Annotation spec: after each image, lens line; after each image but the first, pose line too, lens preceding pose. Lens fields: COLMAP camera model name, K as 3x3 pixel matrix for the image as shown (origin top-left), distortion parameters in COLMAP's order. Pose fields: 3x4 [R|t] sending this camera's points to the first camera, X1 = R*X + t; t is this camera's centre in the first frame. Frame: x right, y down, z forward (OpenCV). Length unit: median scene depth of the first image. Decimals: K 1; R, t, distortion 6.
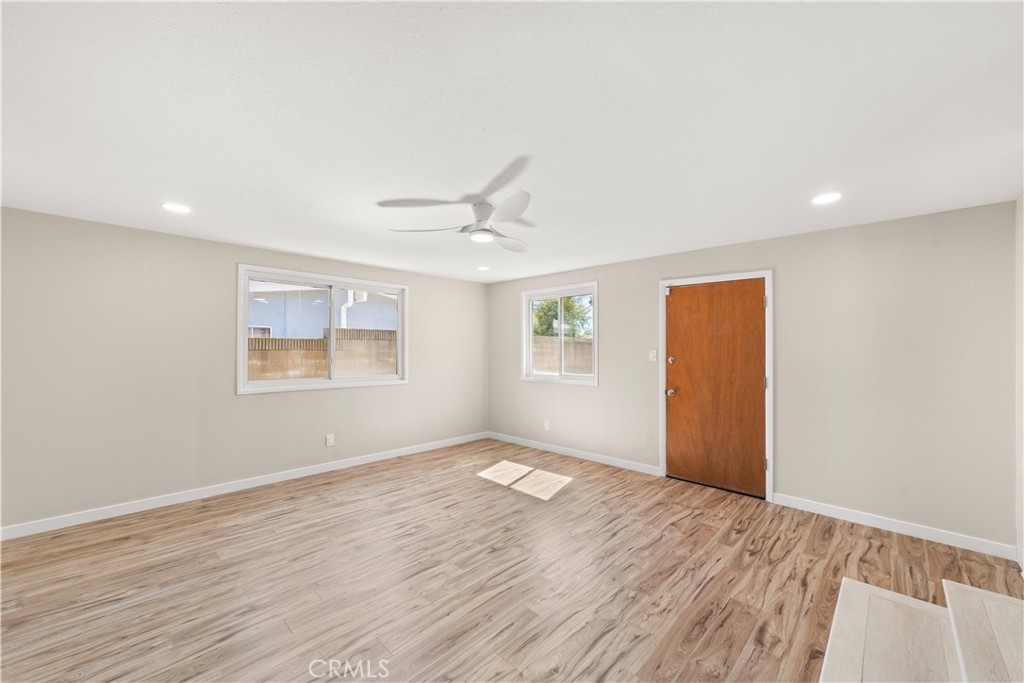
lens RADIAL K [[391.8, 0, 509.3], [0, 391.8, 342.3], [0, 0, 1]] dist [0.001368, 0.000465]
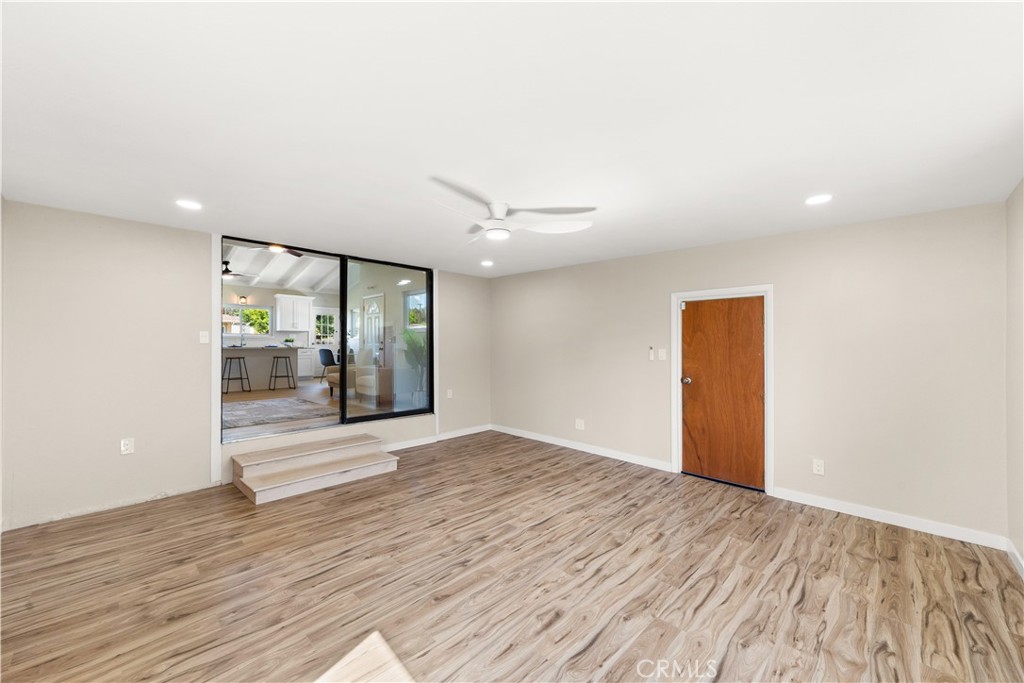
lens RADIAL K [[391.8, 0, 509.3], [0, 391.8, 342.3], [0, 0, 1]] dist [0.001368, 0.000465]
pose [[-0.999926, -0.012139, 0.000359, -0.100692], [-0.012144, 0.999673, -0.022501, 0.036166], [-0.000086, -0.022503, -0.999747, 1.960139]]
